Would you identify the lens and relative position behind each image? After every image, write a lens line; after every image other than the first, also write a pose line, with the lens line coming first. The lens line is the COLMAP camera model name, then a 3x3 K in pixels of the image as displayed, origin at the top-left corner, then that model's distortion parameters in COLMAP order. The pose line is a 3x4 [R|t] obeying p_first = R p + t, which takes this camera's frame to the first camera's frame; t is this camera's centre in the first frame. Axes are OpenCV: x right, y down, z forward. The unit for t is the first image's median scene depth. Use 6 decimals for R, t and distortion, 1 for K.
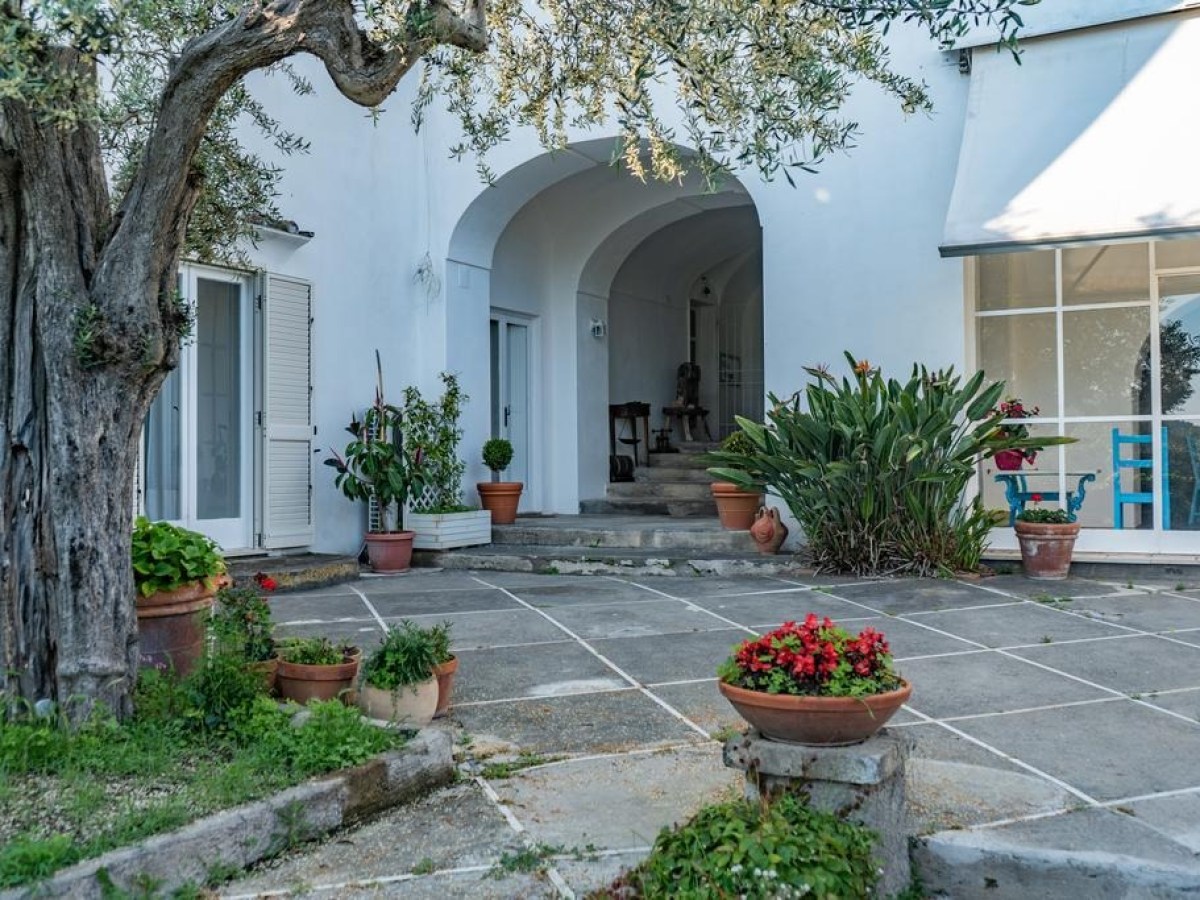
lens RADIAL K [[1173.3, 0, 600.0], [0, 1173.3, 450.0], [0, 0, 1]] dist [-0.008289, 0.015183]
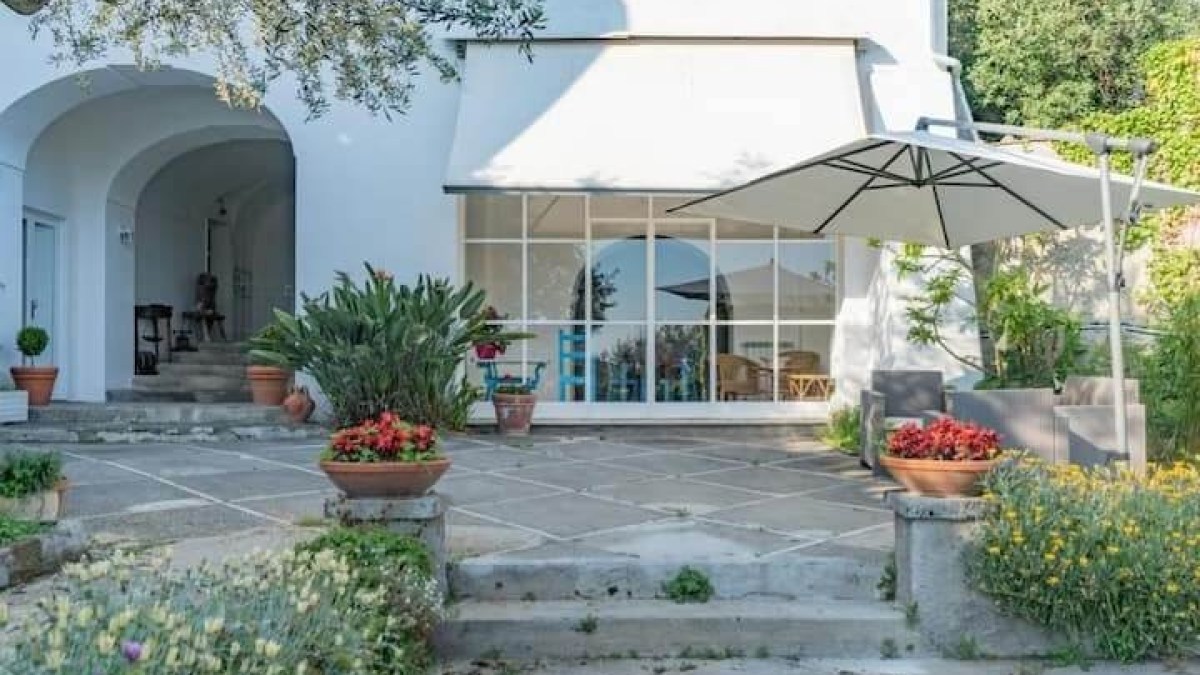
lens RADIAL K [[1039.3, 0, 600.0], [0, 1039.3, 337.5], [0, 0, 1]] dist [0.001814, -0.004181]
pose [[0.893480, 0.032756, 0.447907, -0.066983], [-0.017943, 0.999144, -0.037276, 0.036230], [-0.448744, 0.025268, 0.893303, -0.113498]]
